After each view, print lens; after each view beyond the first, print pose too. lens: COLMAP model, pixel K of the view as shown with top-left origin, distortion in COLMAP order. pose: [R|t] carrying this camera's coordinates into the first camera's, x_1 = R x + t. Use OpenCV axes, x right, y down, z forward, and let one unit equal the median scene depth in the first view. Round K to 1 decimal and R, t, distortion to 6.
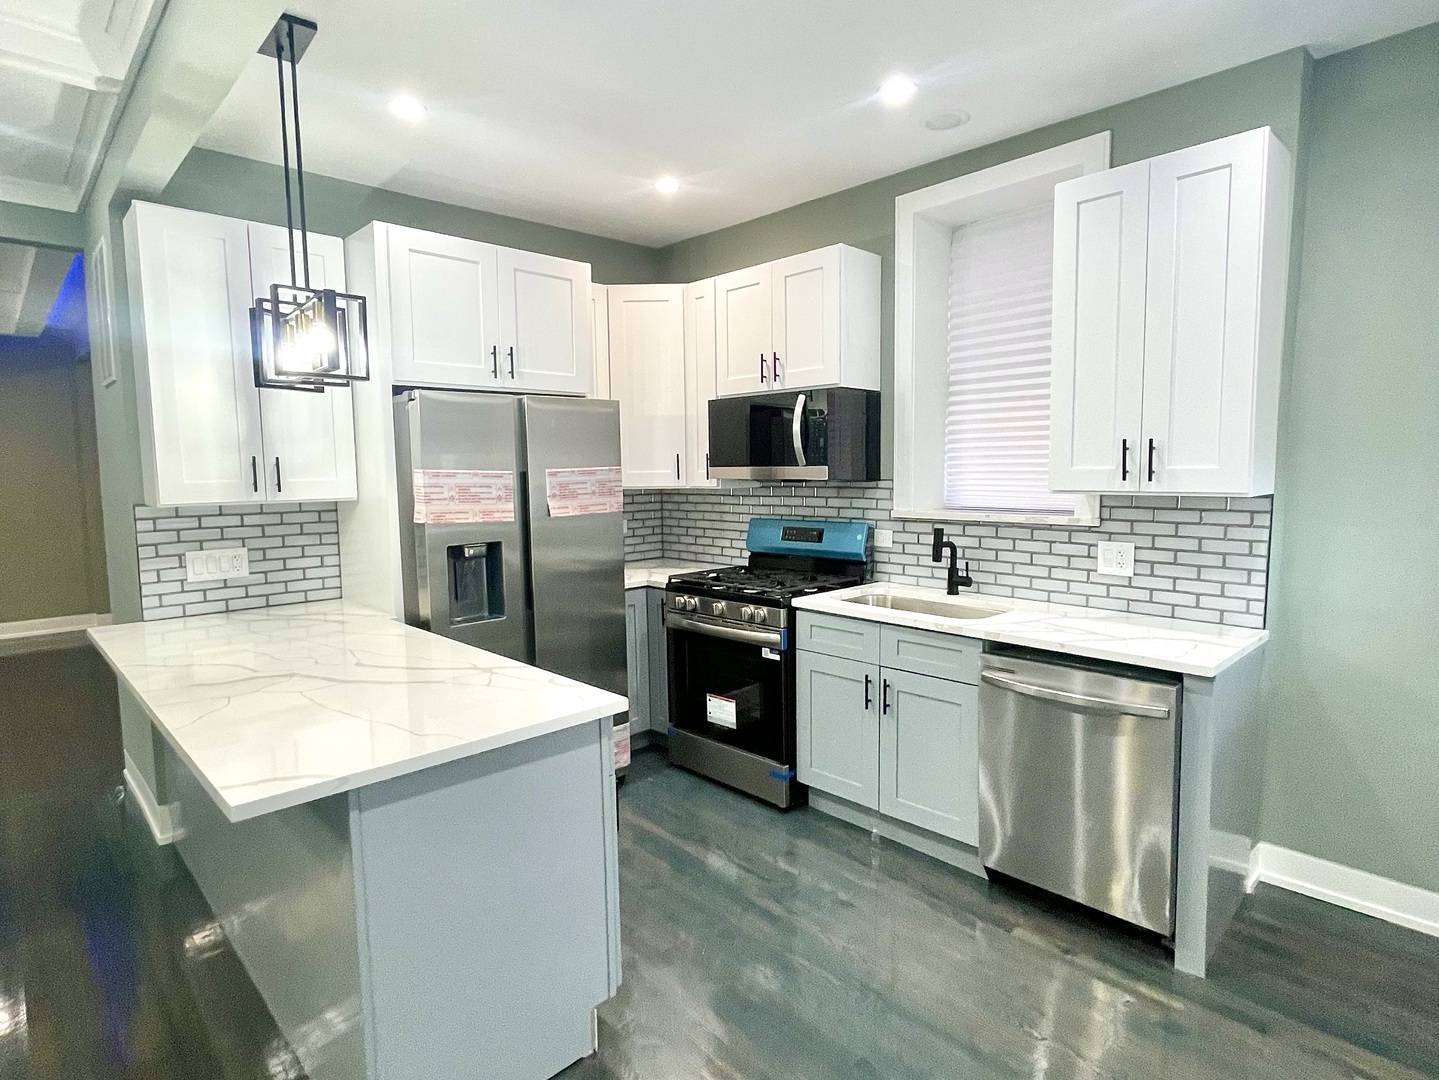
lens RADIAL K [[771.8, 0, 719.5], [0, 771.8, 540.0], [0, 0, 1]] dist [-0.005448, 0.000526]
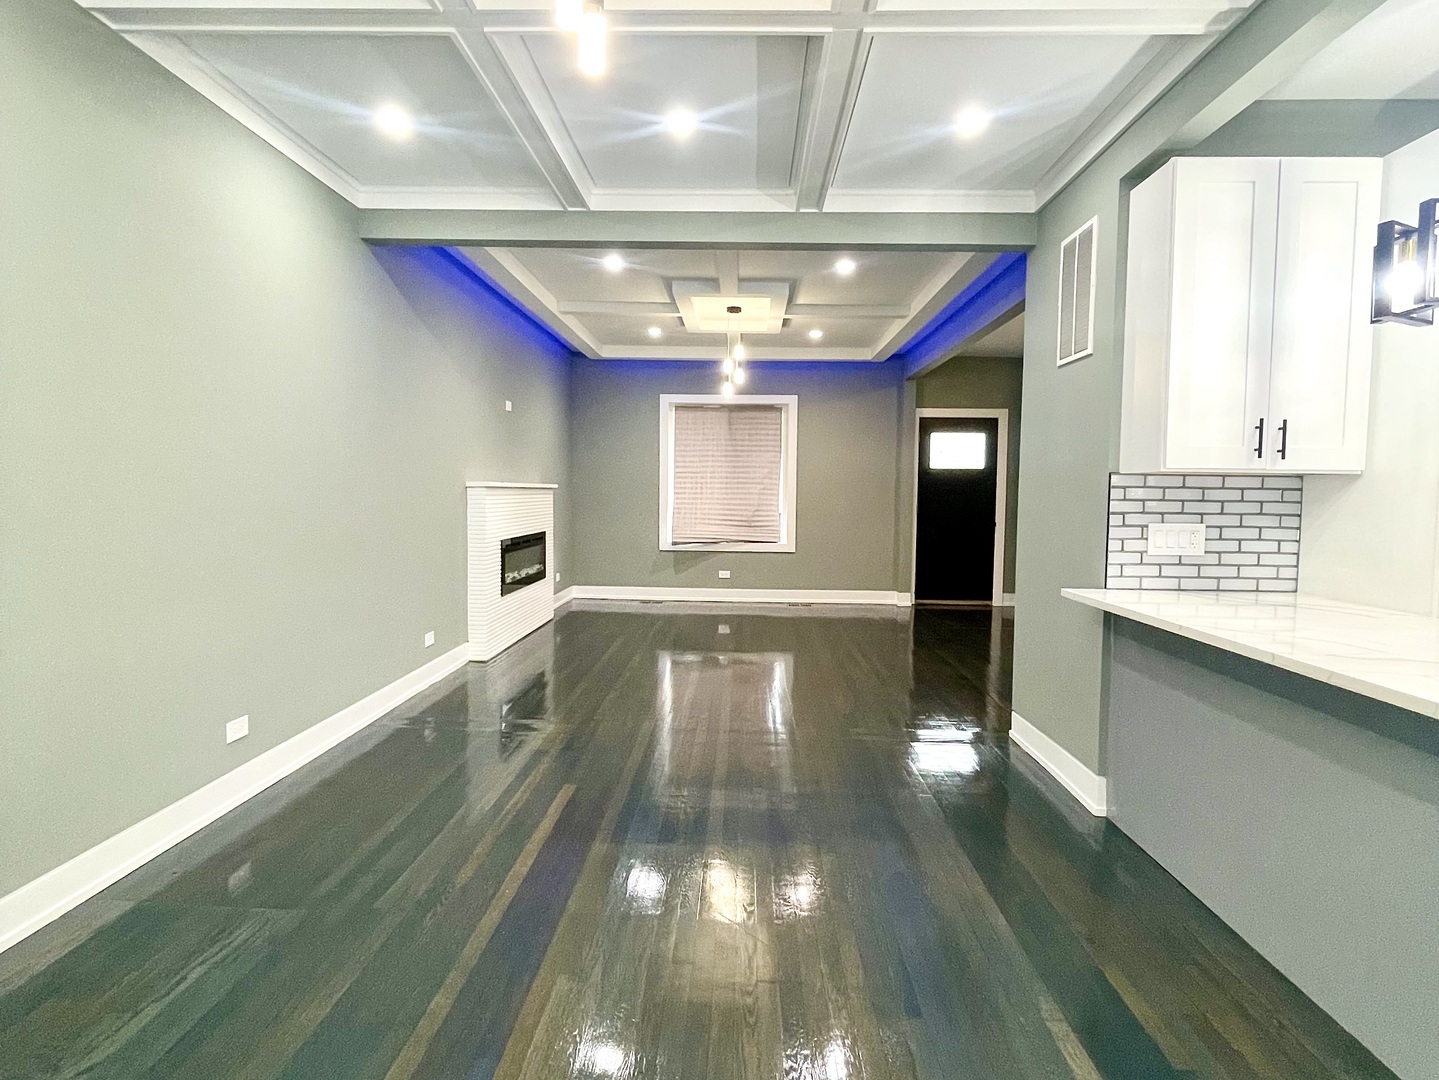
lens RADIAL K [[771.8, 0, 719.5], [0, 771.8, 540.0], [0, 0, 1]] dist [-0.005448, 0.000526]
pose [[0.693693, 0.065052, -0.717327, -0.354506], [-0.086943, 0.996194, 0.006264, 0.074033], [0.715004, 0.058021, 0.696708, -0.059254]]
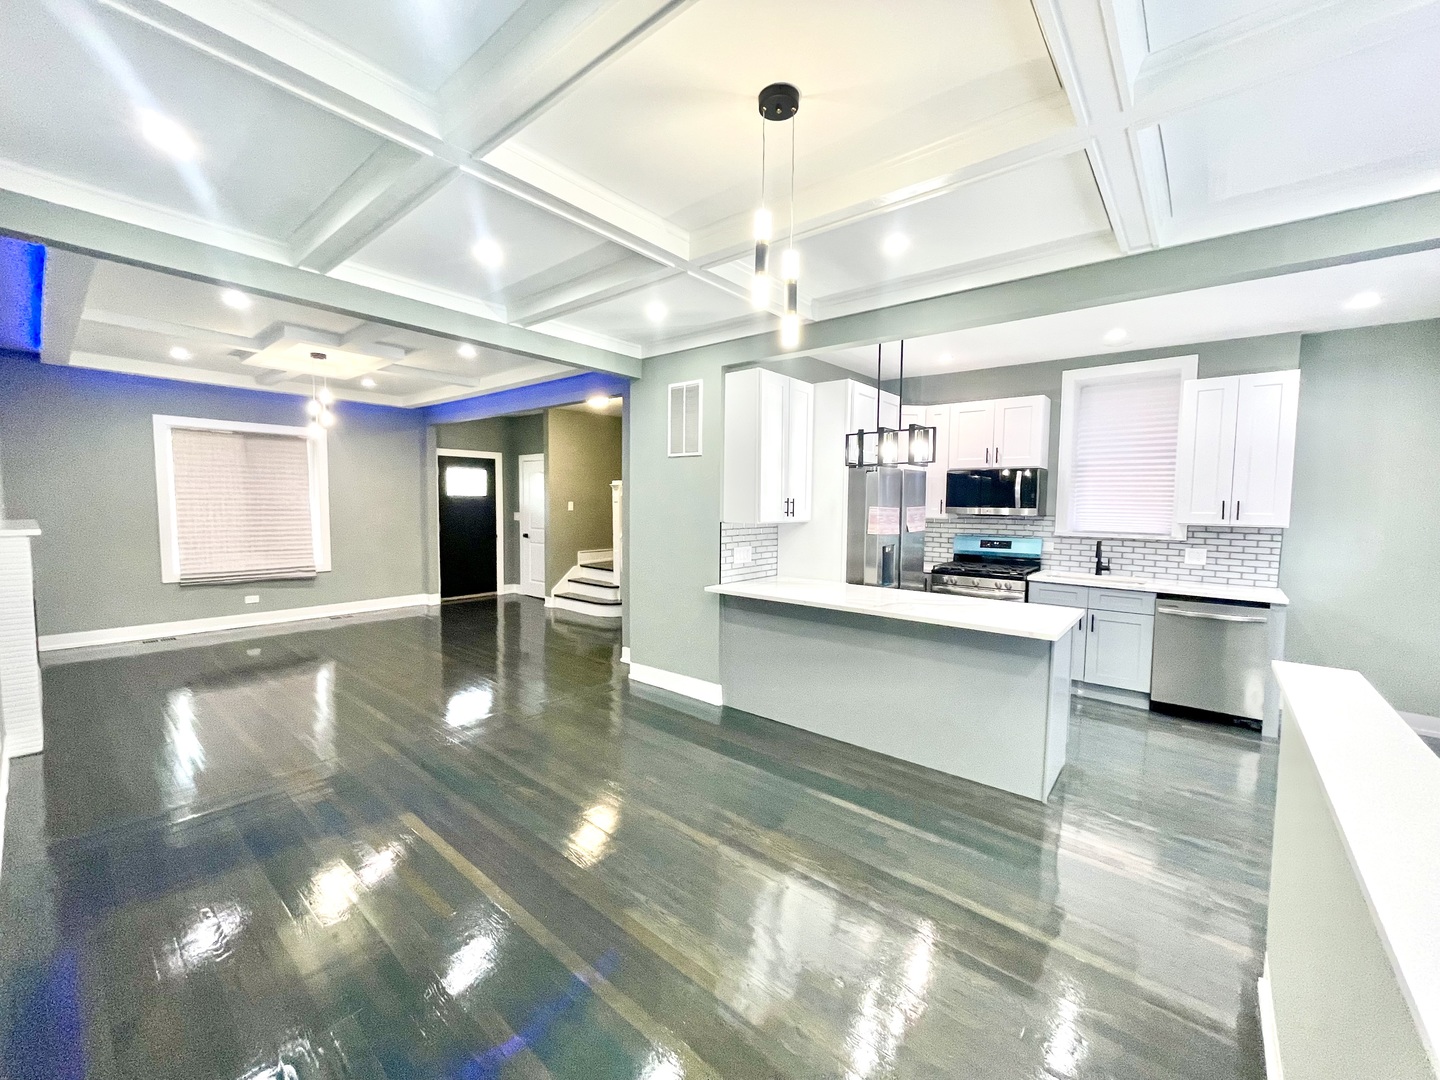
lens RADIAL K [[579.9, 0, 720.0], [0, 579.9, 540.0], [0, 0, 1]] dist [-0.002403, -0.000108]
pose [[0.994176, 0.014769, 0.106750, -0.839832], [-0.011940, 0.999562, -0.027094, 0.033932], [-0.107104, 0.025662, 0.993917, -0.377629]]
